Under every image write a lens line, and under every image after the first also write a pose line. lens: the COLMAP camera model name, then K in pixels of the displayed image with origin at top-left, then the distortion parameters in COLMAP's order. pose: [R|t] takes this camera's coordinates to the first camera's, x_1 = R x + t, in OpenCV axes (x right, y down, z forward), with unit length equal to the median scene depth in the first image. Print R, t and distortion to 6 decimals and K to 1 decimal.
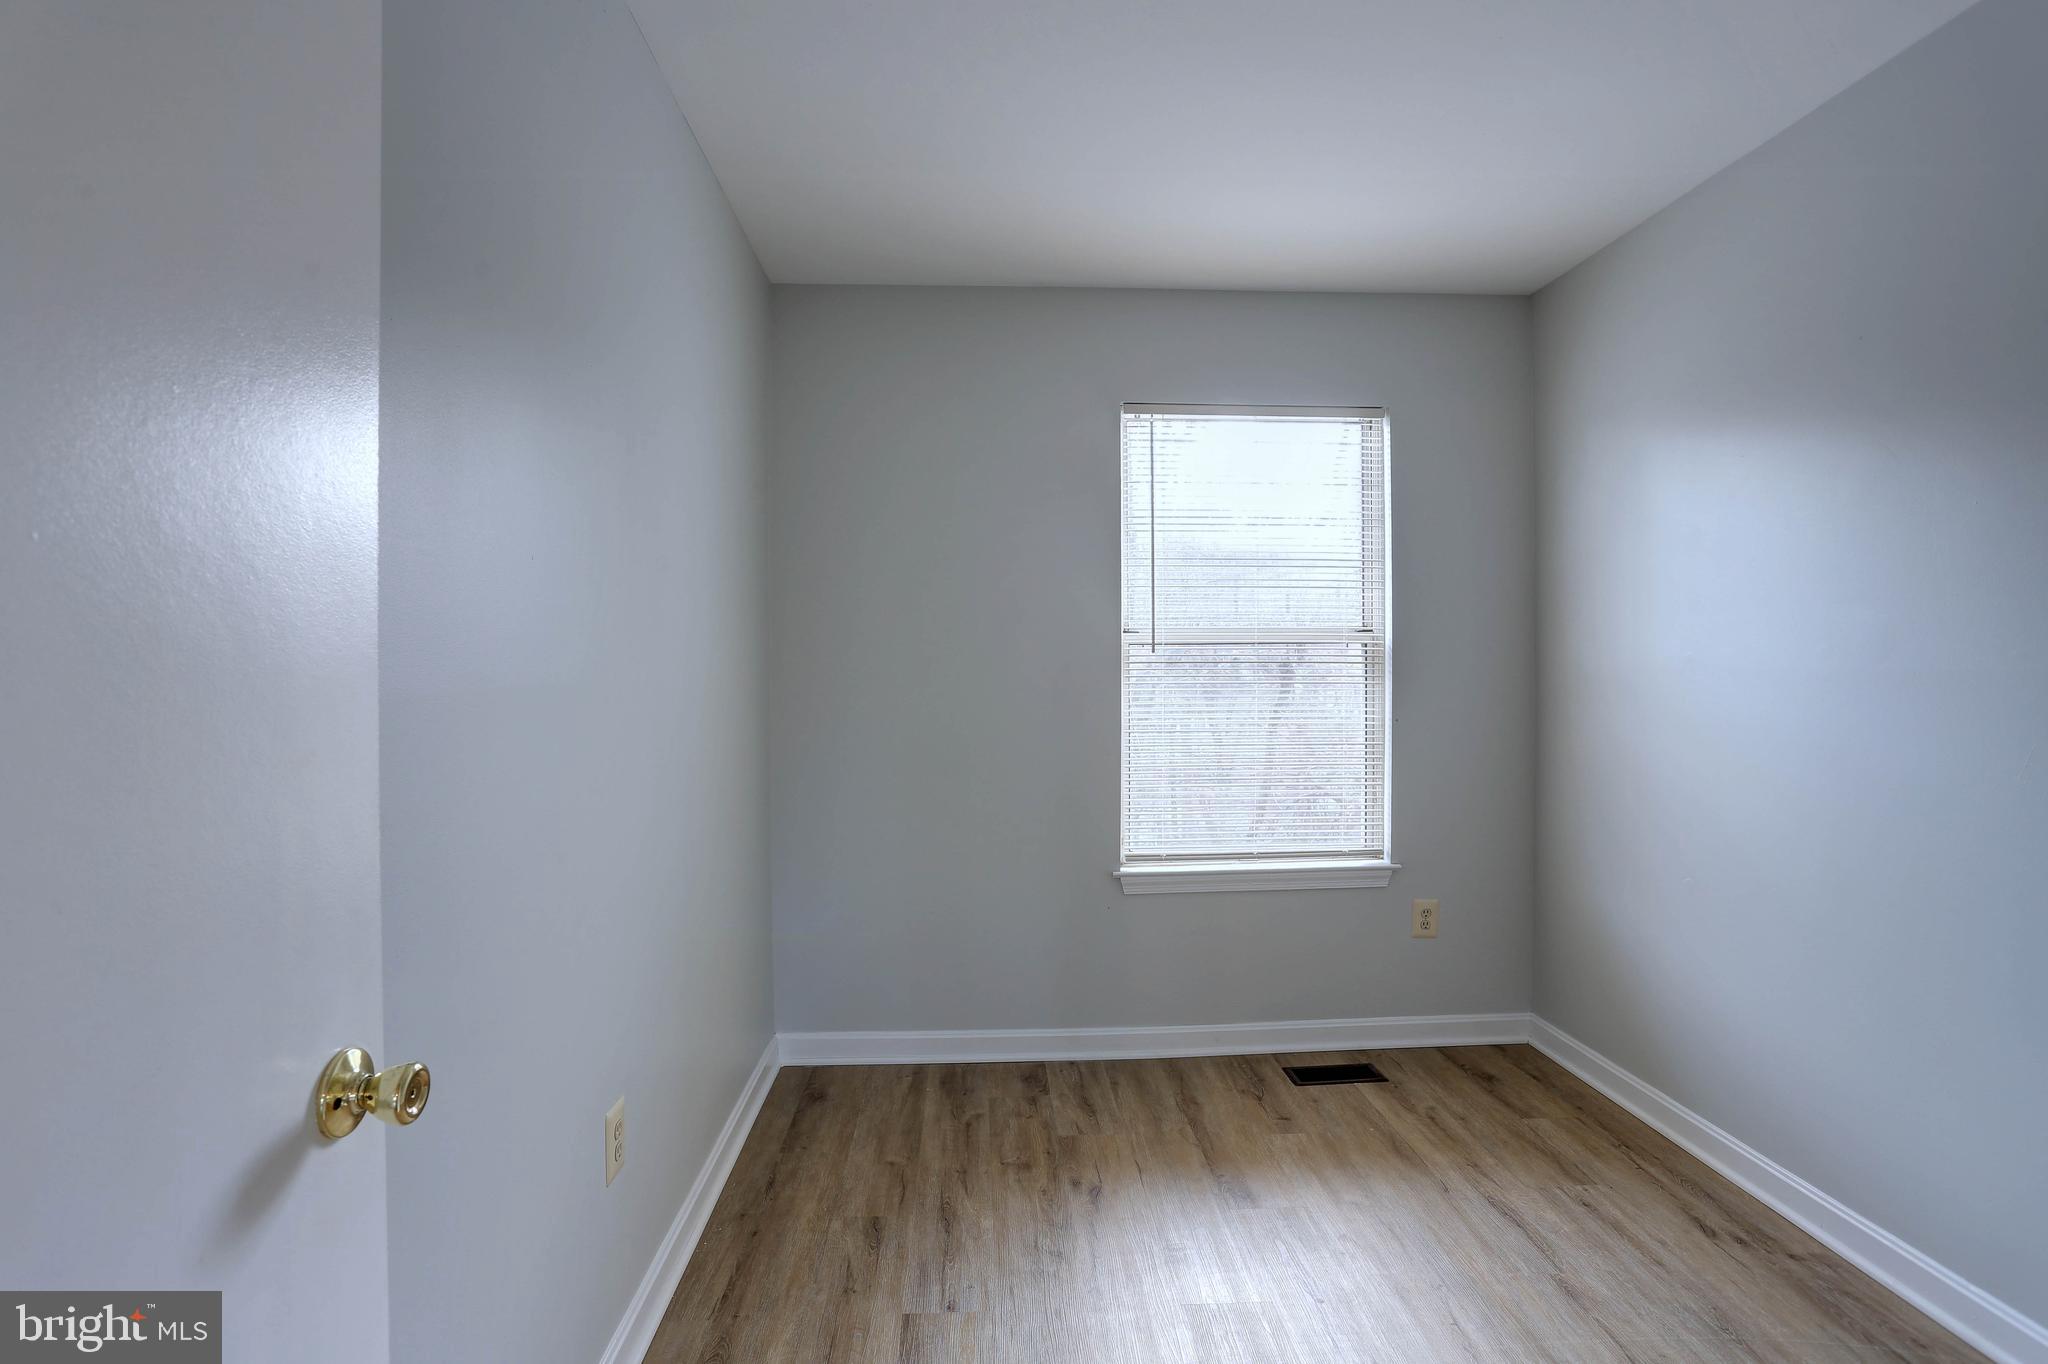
lens RADIAL K [[994.5, 0, 1016.3], [0, 994.5, 668.7], [0, 0, 1]] dist [-0.072186, 0.030419]
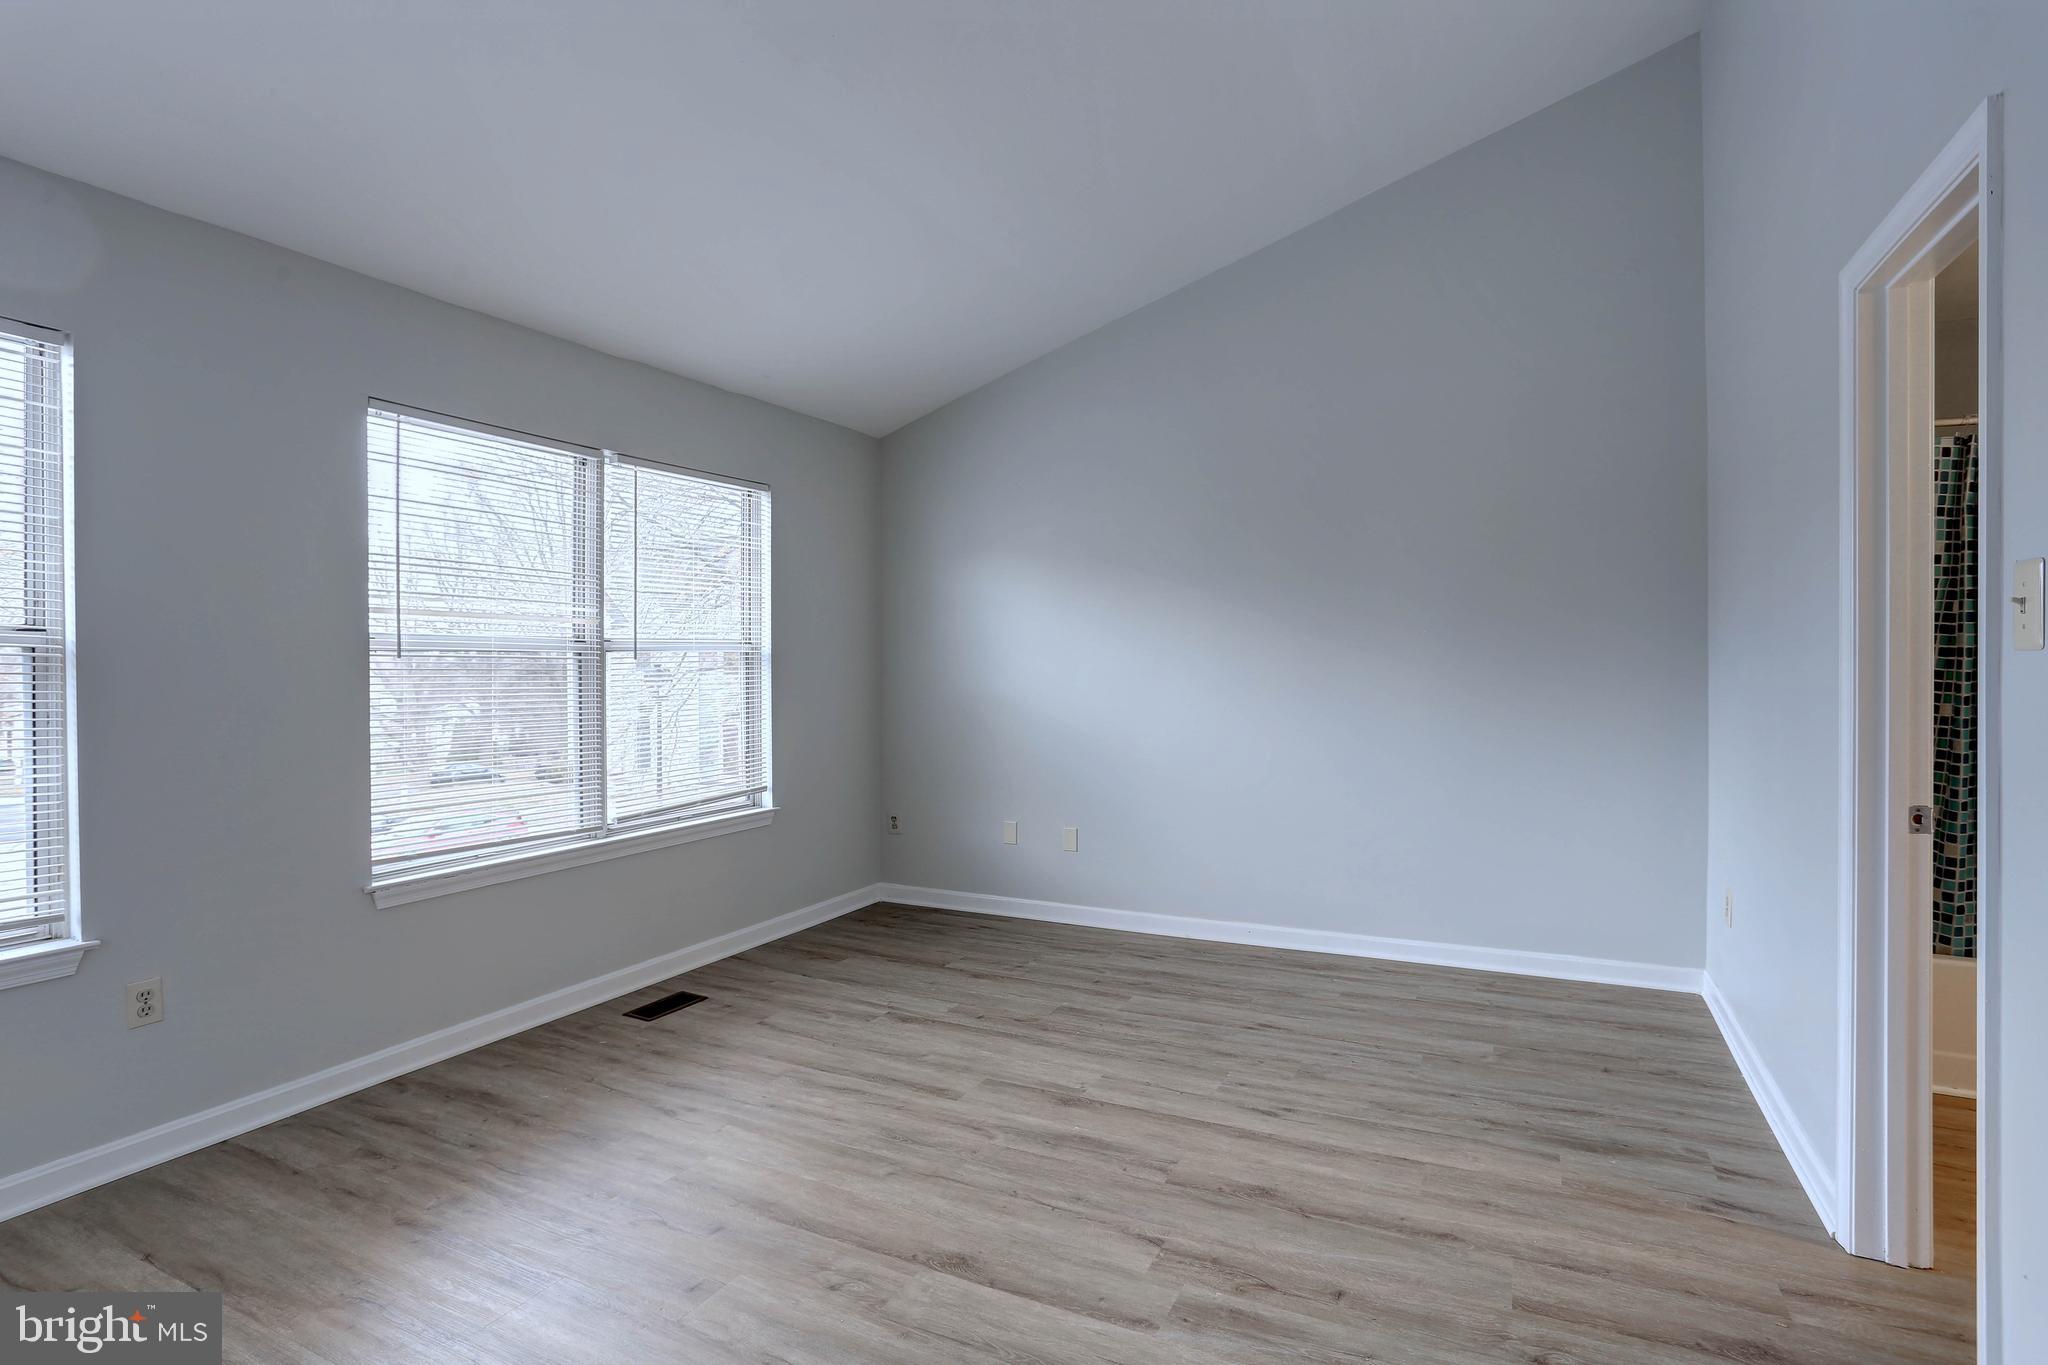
lens RADIAL K [[1012.4, 0, 1026.6], [0, 1012.4, 665.8], [0, 0, 1]] dist [-0.075899, 0.031569]
pose [[0.487808, -0.002909, 0.872946, -0.664008], [0.011821, 0.999925, -0.003273, 0.003262], [-0.872871, 0.011916, 0.487806, -0.025285]]
